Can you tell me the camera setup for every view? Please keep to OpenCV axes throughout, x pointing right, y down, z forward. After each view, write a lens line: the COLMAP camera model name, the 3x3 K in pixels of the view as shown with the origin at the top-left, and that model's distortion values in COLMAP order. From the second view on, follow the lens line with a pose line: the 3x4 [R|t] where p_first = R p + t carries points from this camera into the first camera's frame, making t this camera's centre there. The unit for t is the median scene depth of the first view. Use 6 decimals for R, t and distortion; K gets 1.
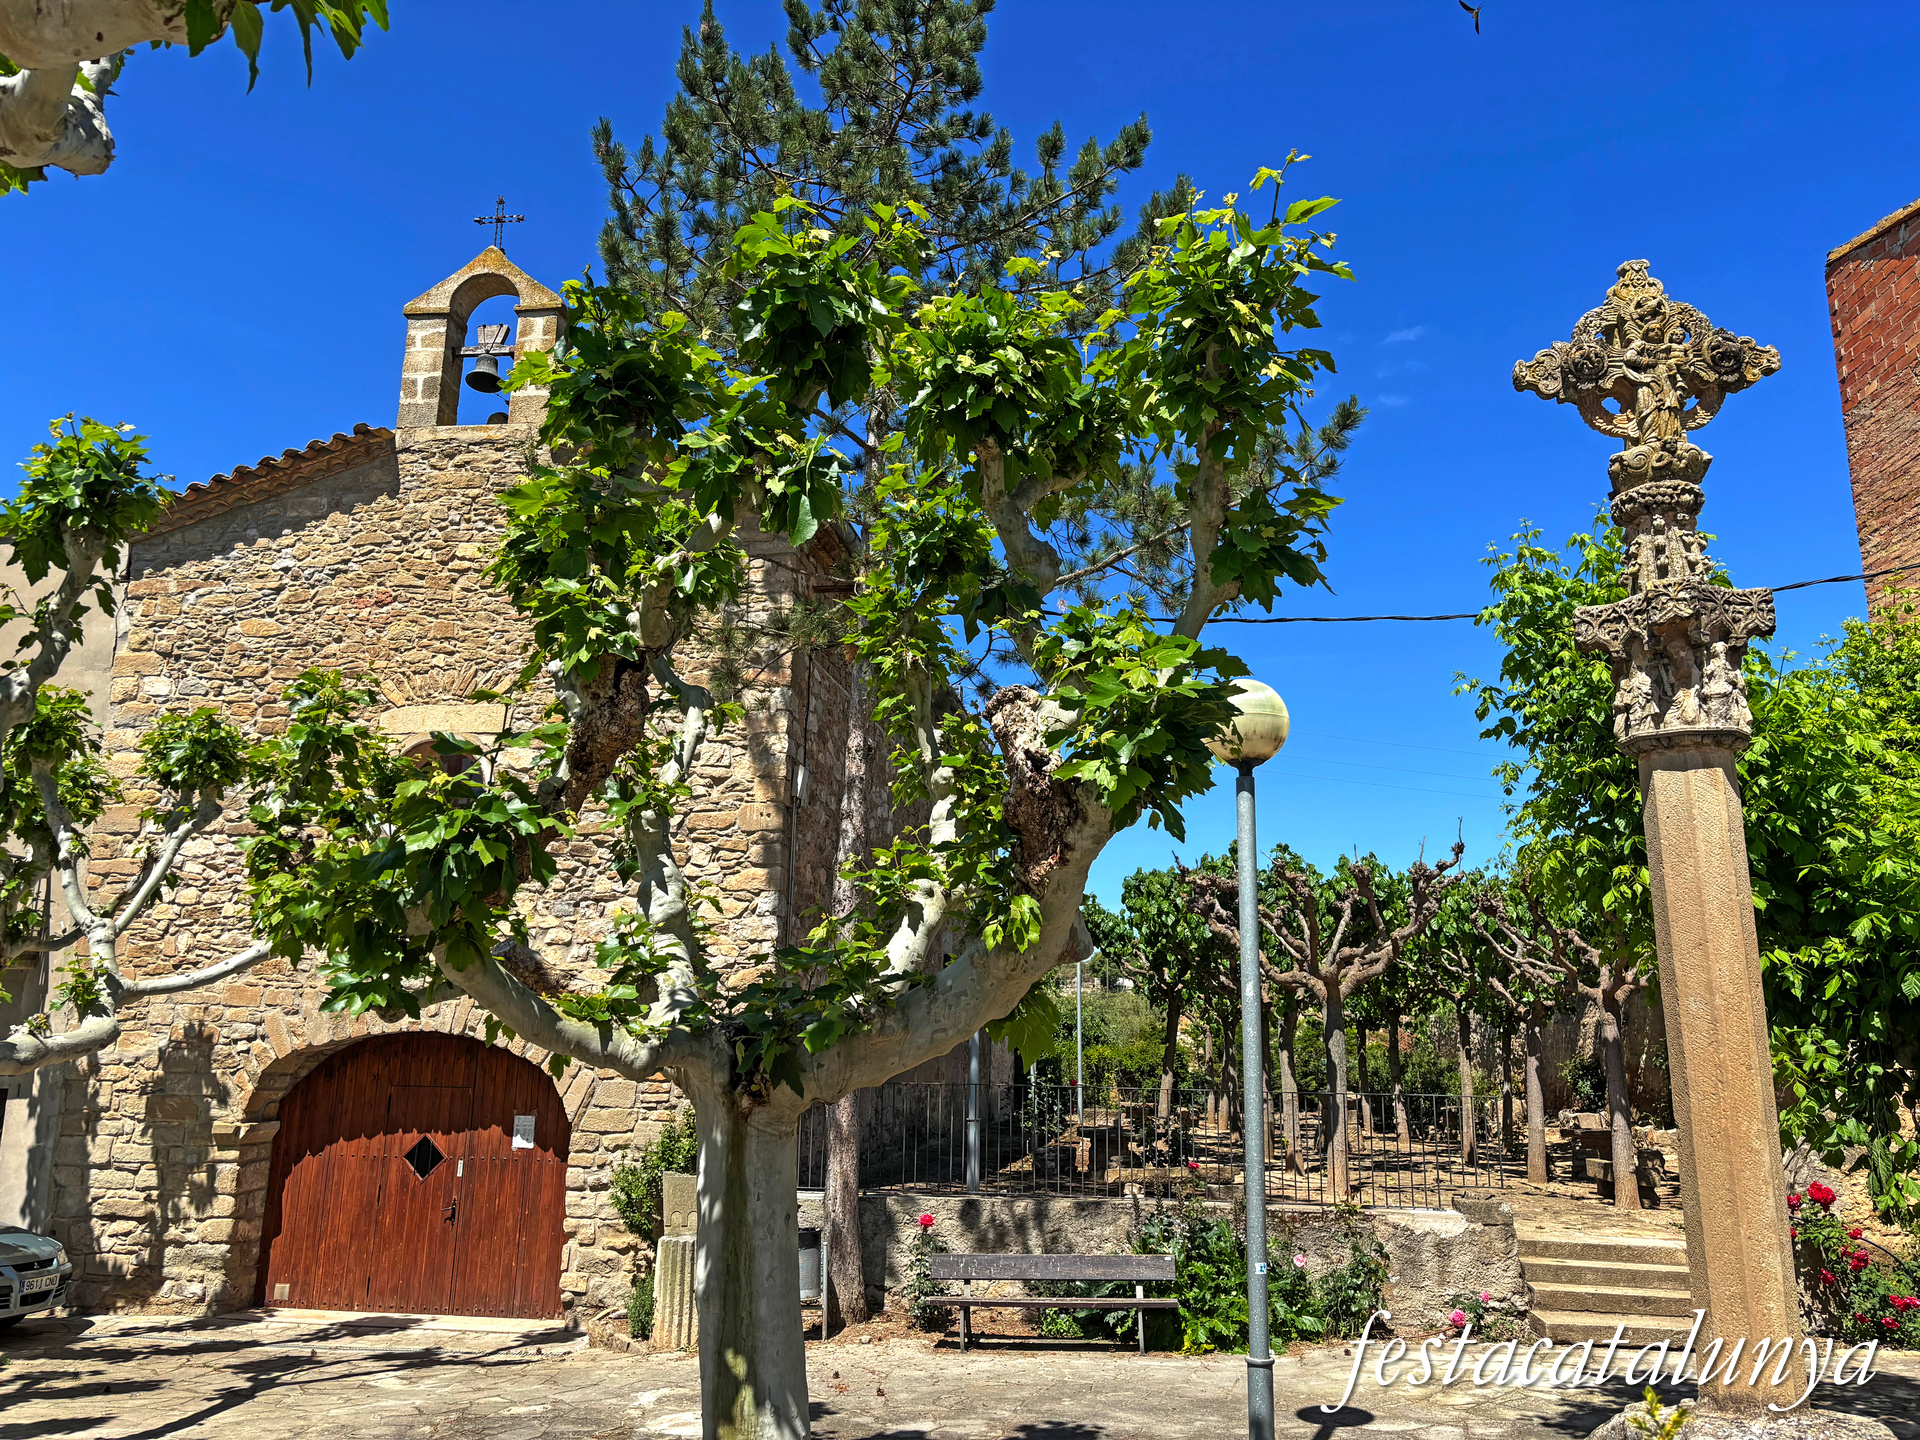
lens RADIAL K [[1464.3, 0, 960.0], [0, 1464.3, 720.0], [0, 0, 1]] dist [0.101845, -0.101943]
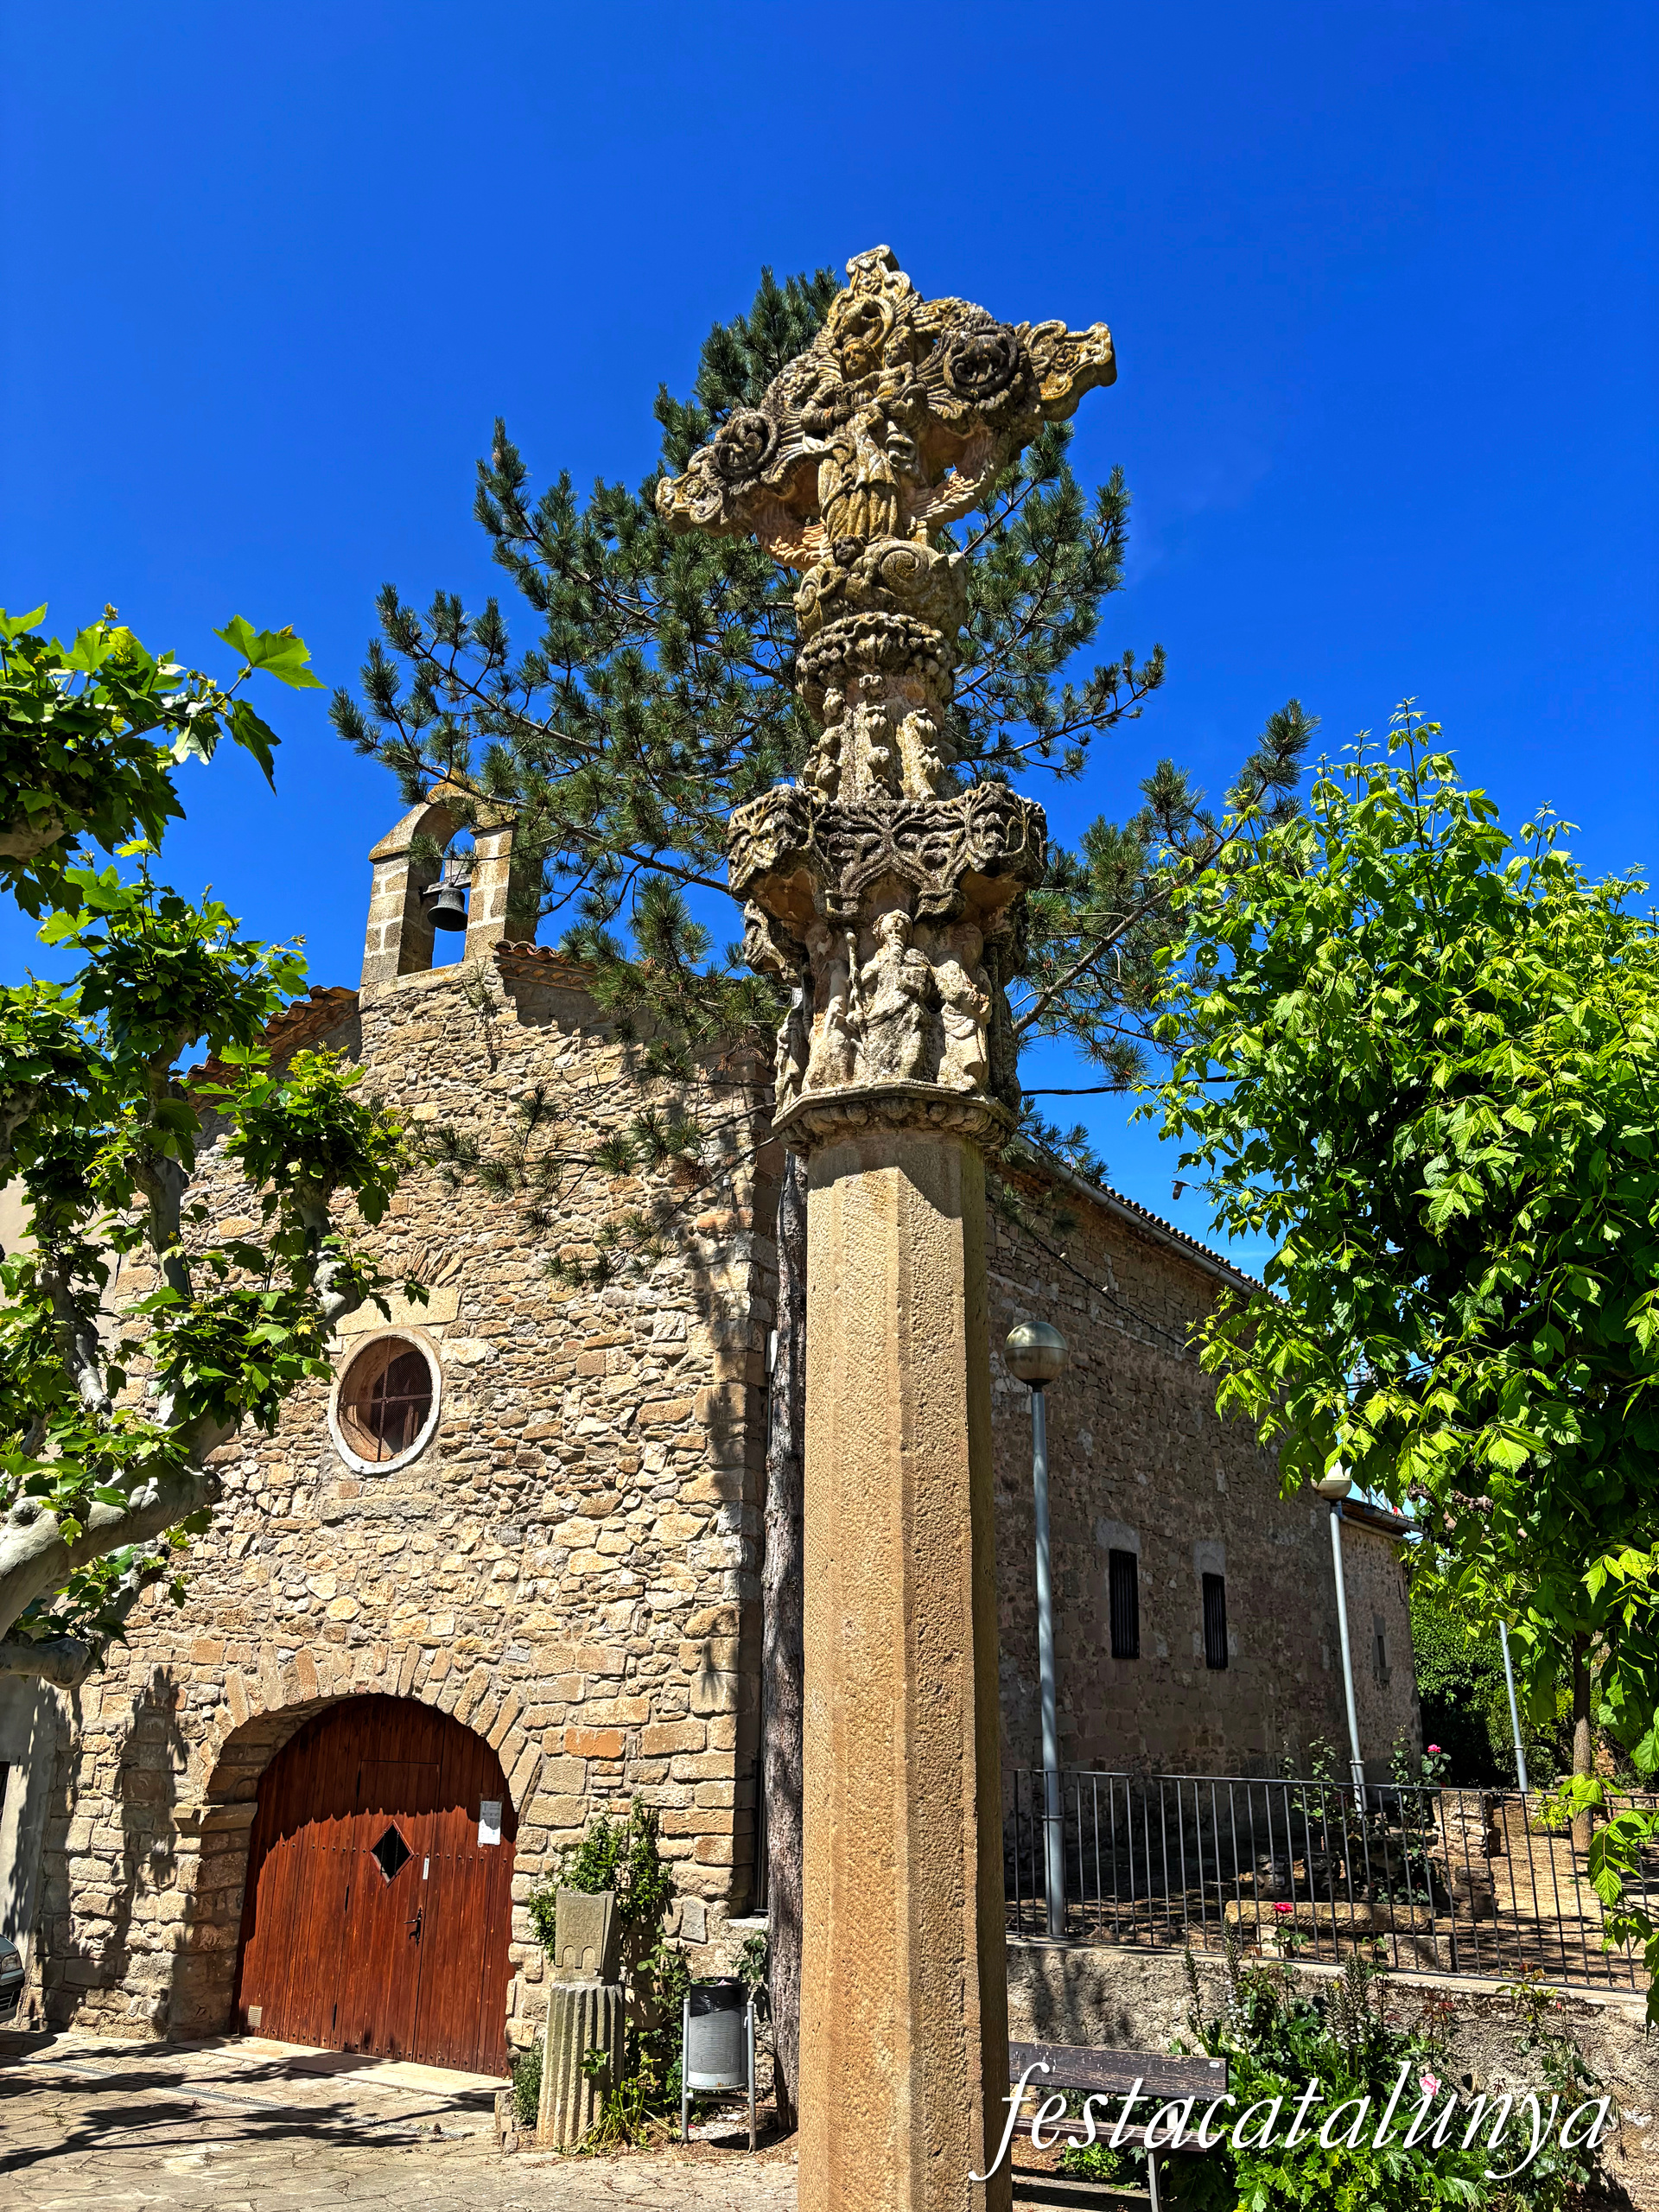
lens RADIAL K [[1687.0, 0, 832.6], [0, 1687.0, 1121.0], [0, 0, 1]] dist [0.101845, -0.101943]
pose [[0.928579, -0.122428, -0.350361, 0.247141], [0.086441, 0.989406, -0.116634, 0.027768], [0.360929, 0.078018, 0.929324, 0.182501]]
